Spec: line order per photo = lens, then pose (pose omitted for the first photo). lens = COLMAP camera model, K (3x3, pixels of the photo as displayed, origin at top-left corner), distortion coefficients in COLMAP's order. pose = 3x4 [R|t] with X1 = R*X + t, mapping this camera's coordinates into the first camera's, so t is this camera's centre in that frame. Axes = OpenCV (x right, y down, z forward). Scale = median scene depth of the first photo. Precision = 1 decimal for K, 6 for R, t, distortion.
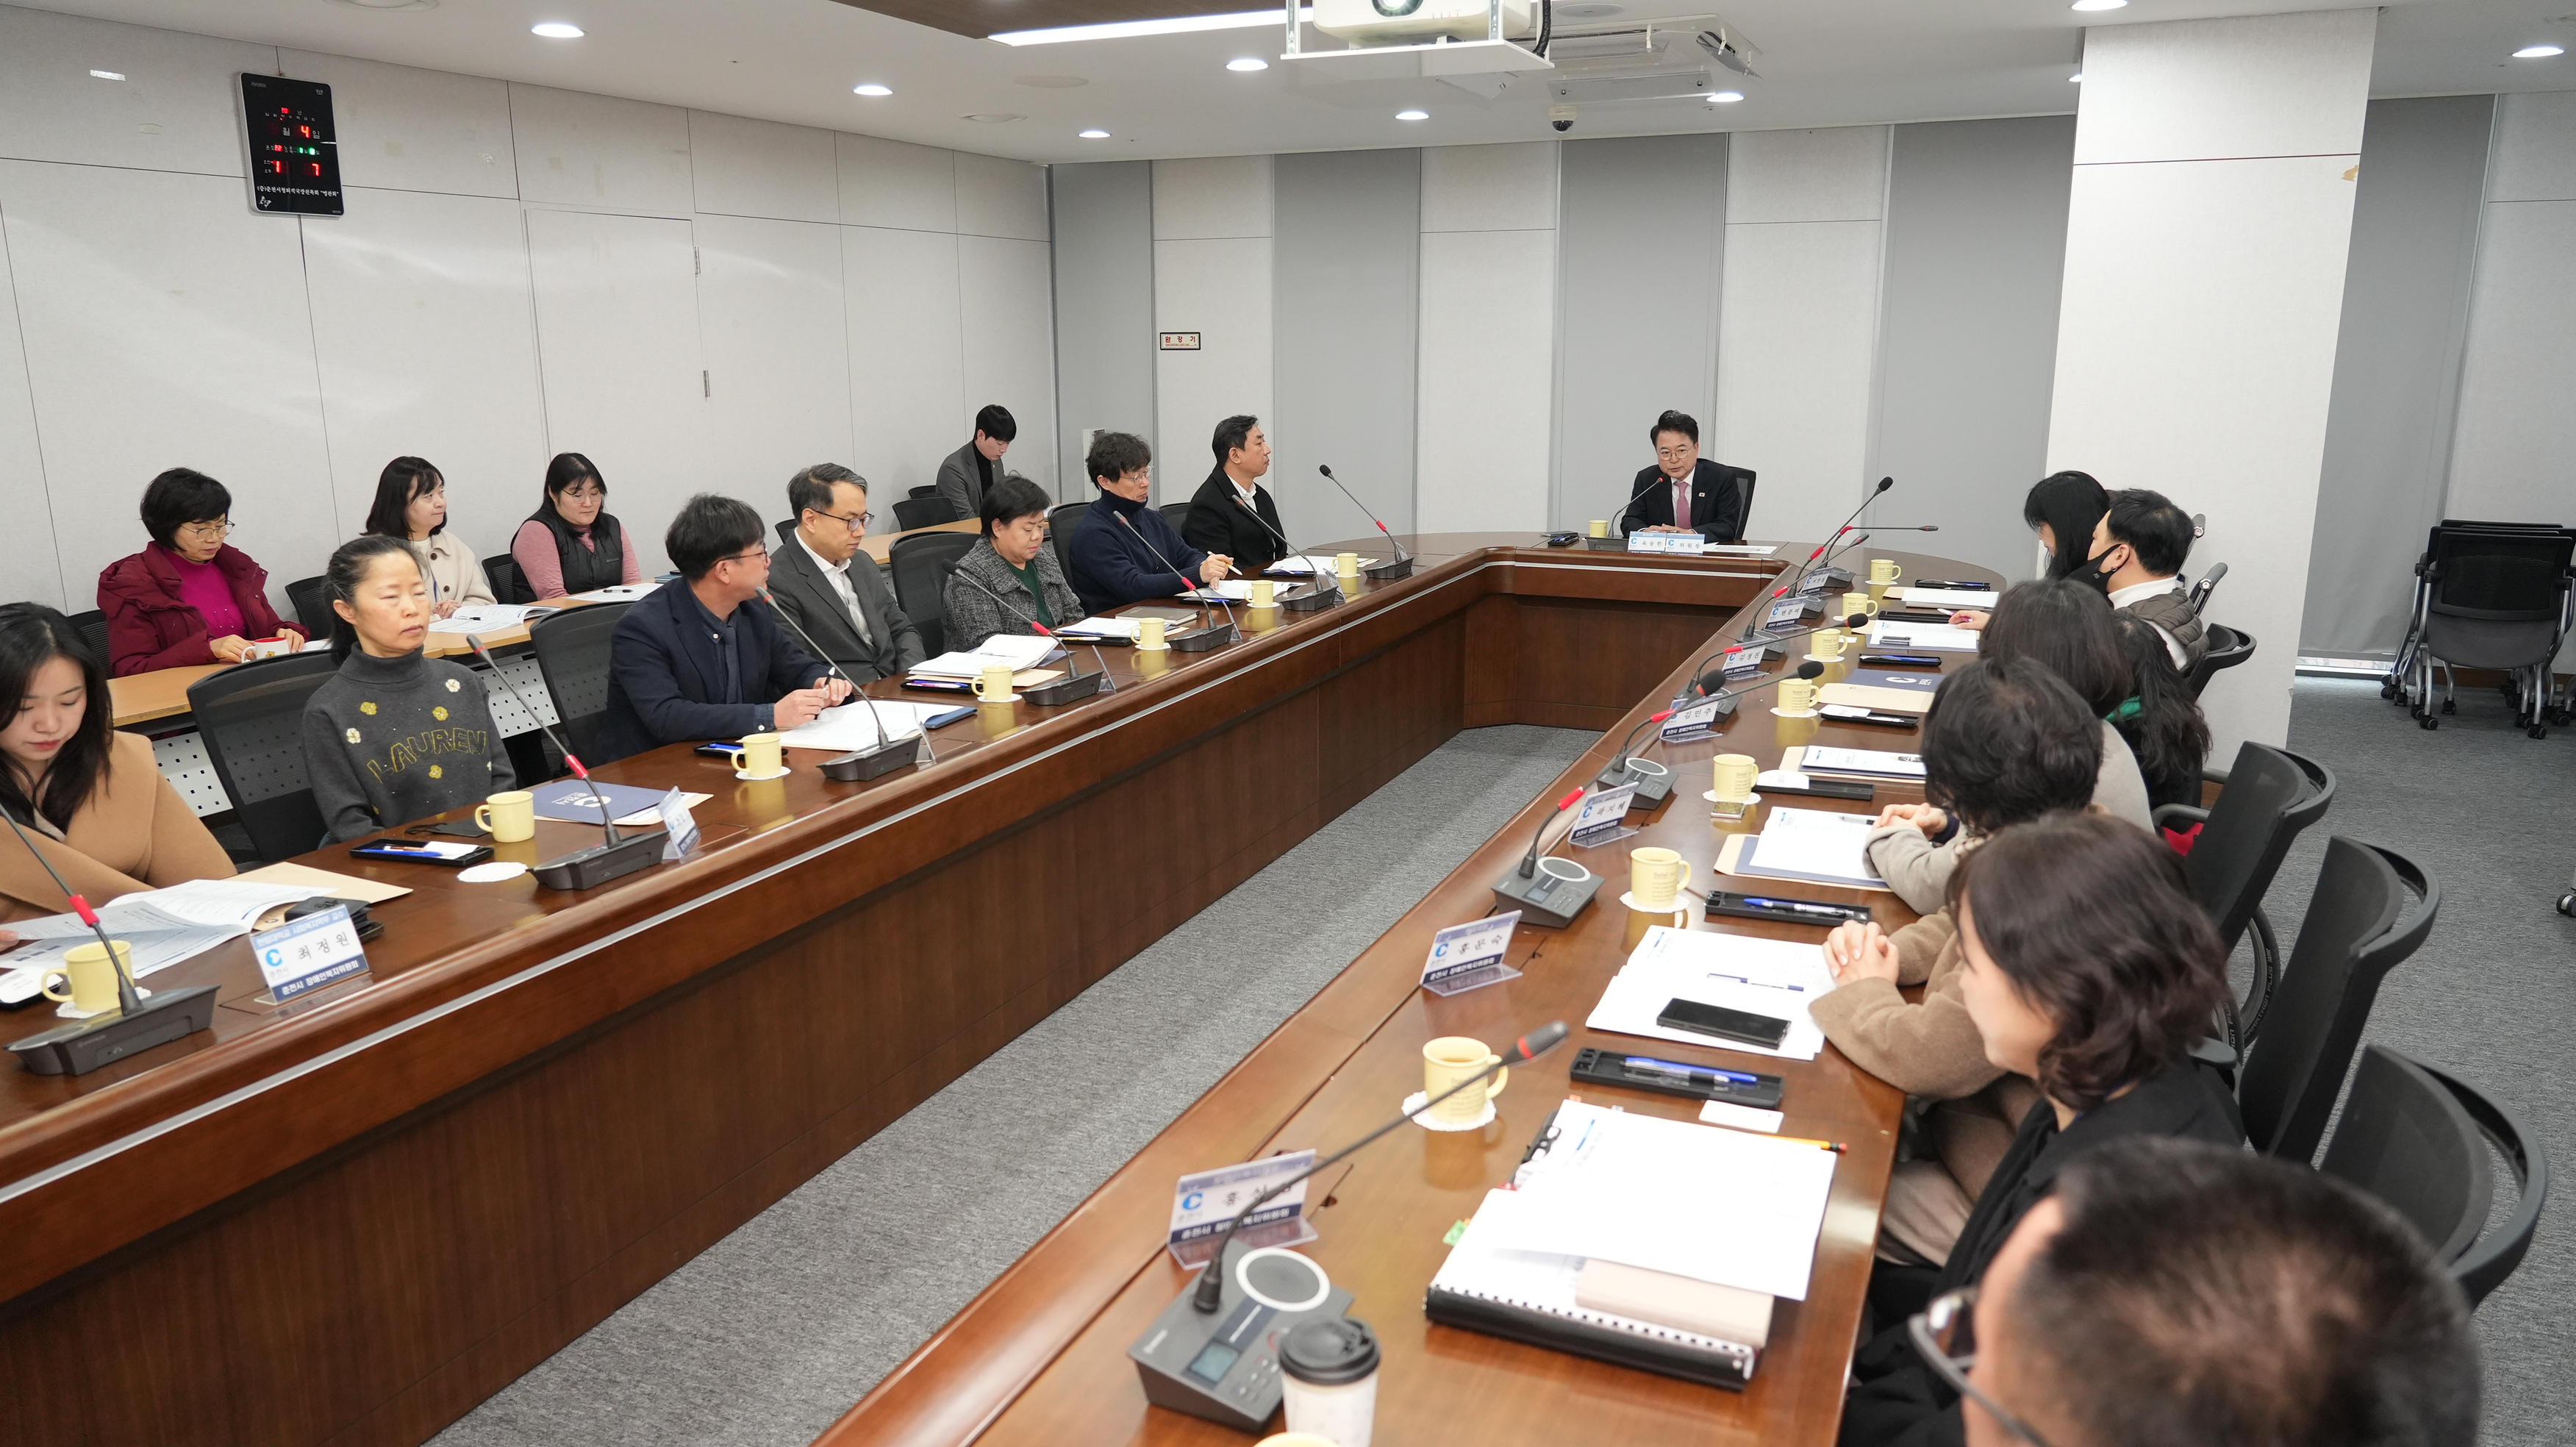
lens RADIAL K [[1770.5, 0, 1291.2], [0, 1770.5, 725.6], [0, 0, 1]] dist [0.005145, 0.000317]
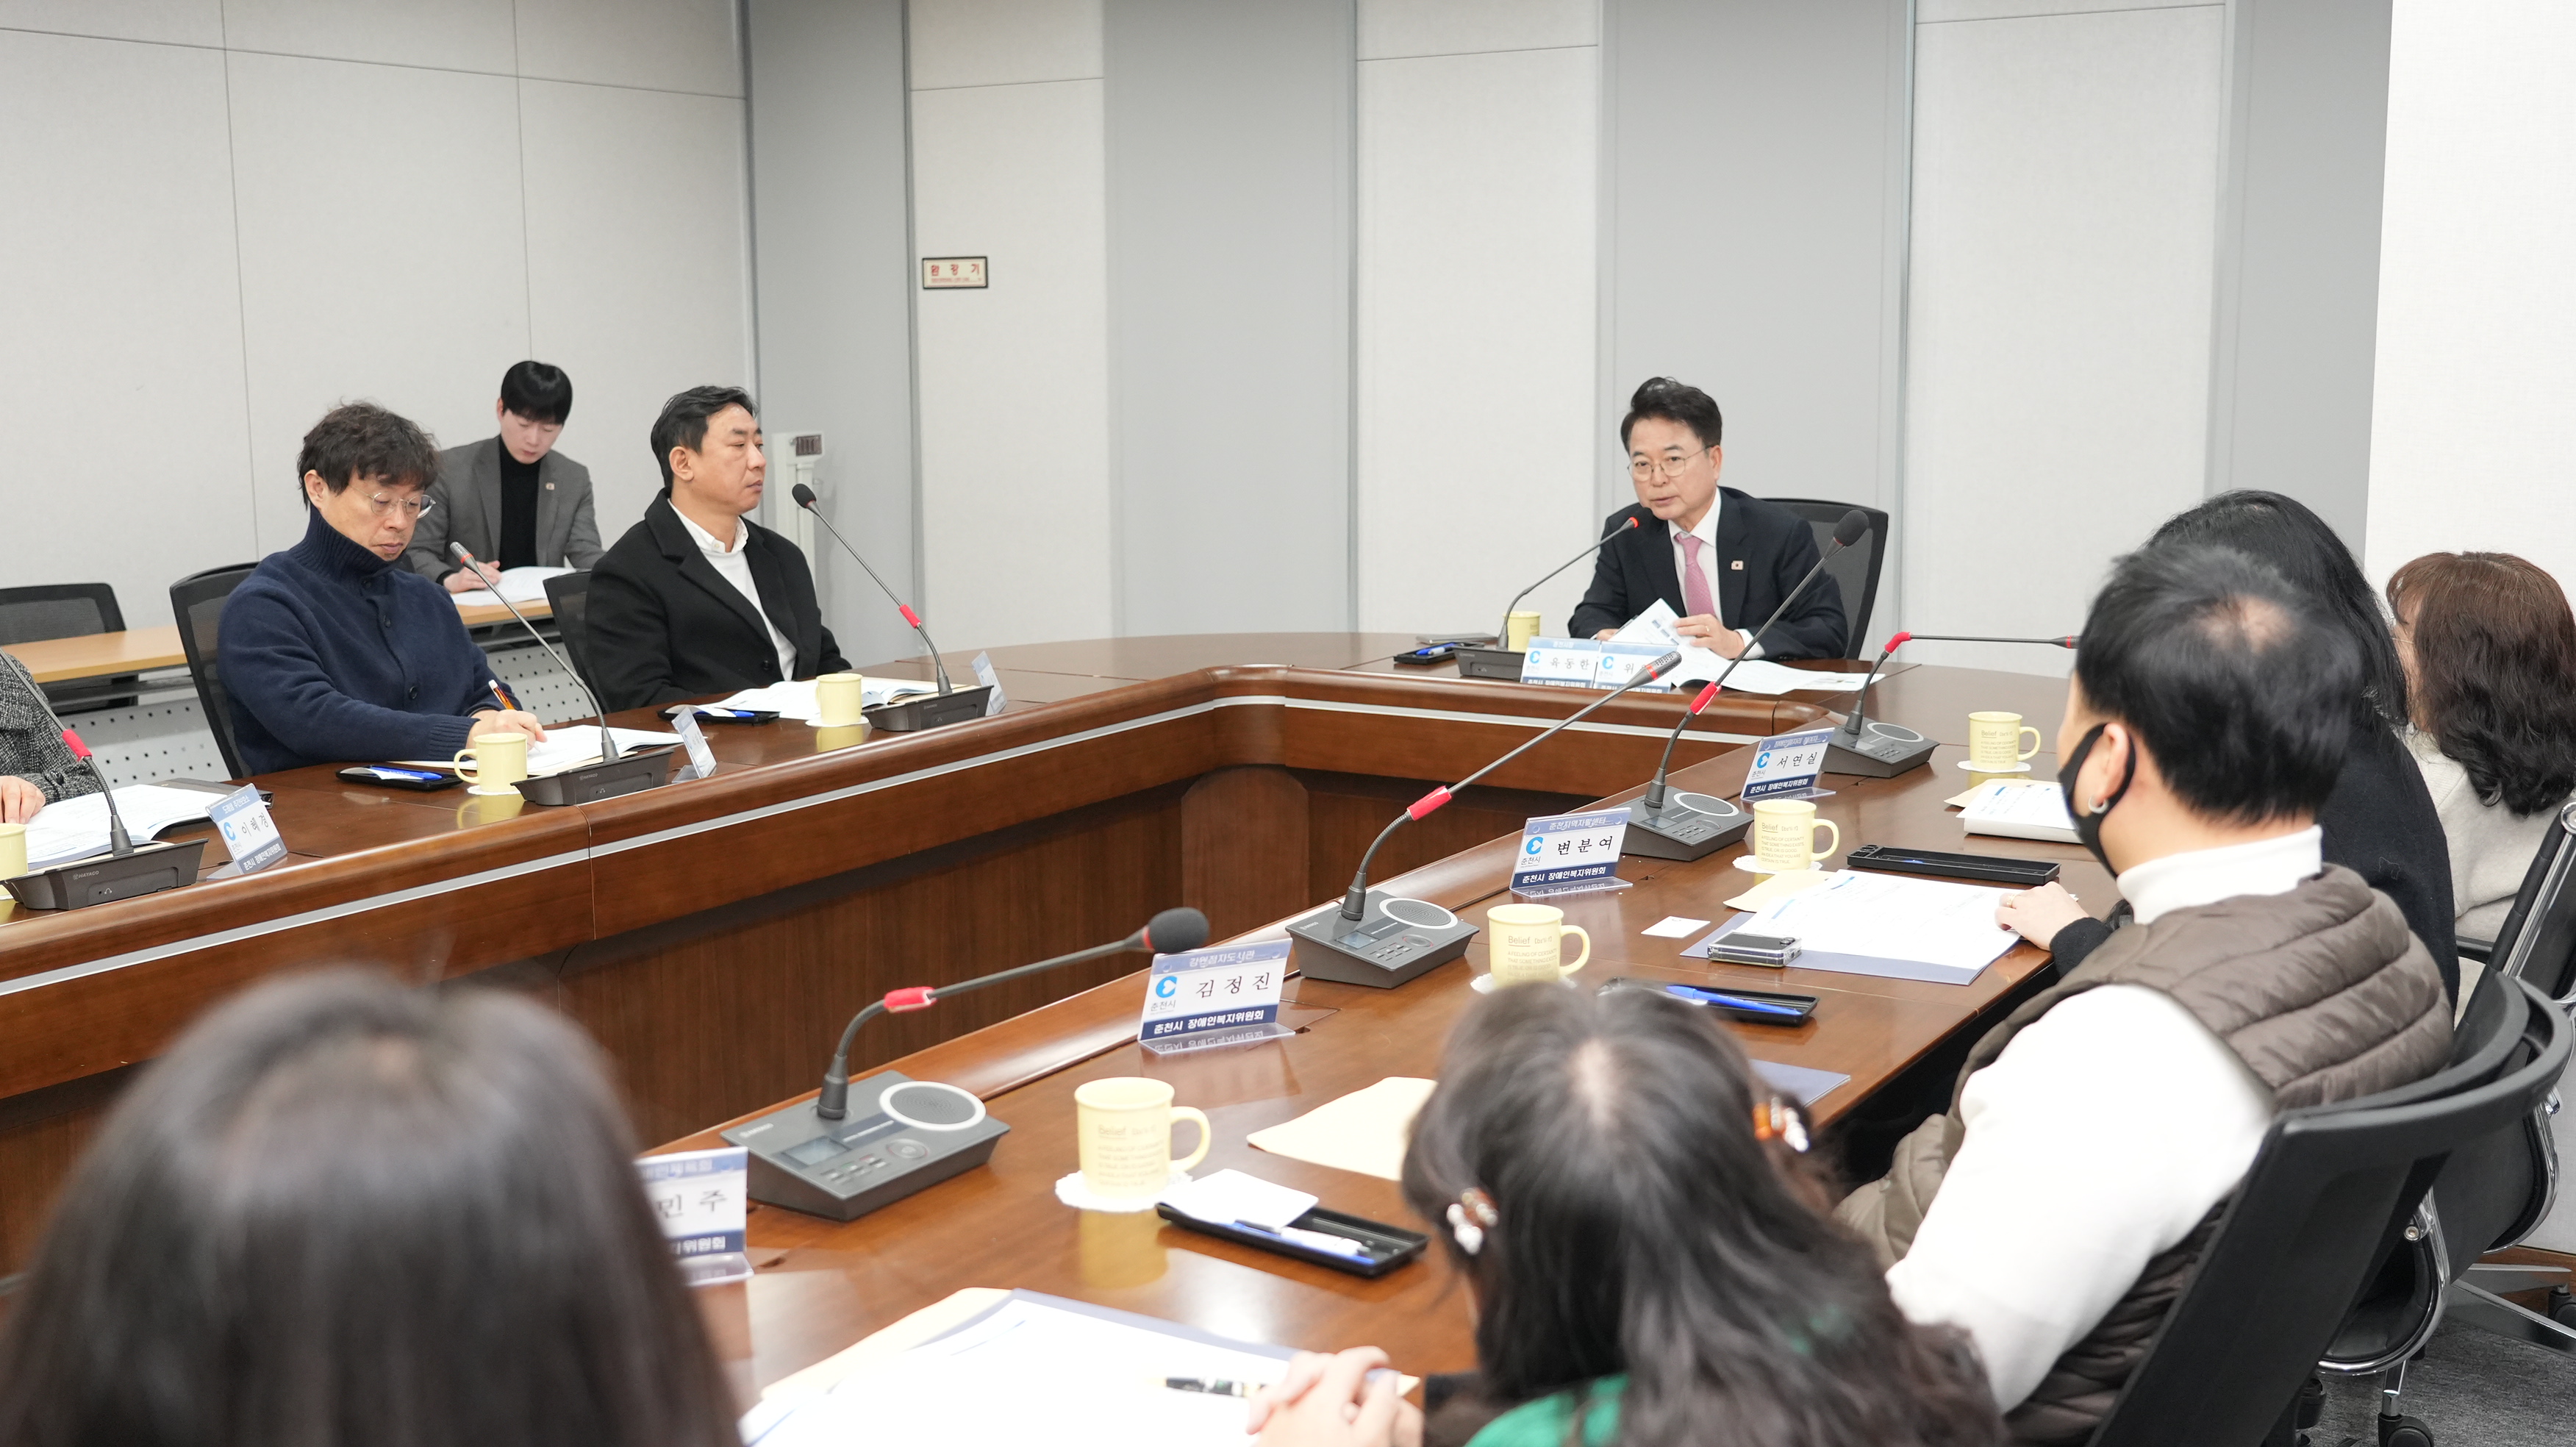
lens RADIAL K [[2674.8, 0, 1281.9], [0, 2674.8, 720.1], [0, 0, 1]] dist [-0.009979, 0.000000]
pose [[0.988719, 0.022033, -0.148151, 0.213870], [-0.032998, 0.996861, -0.071965, -0.034935], [0.146101, 0.076041, 0.986343, 0.296490]]
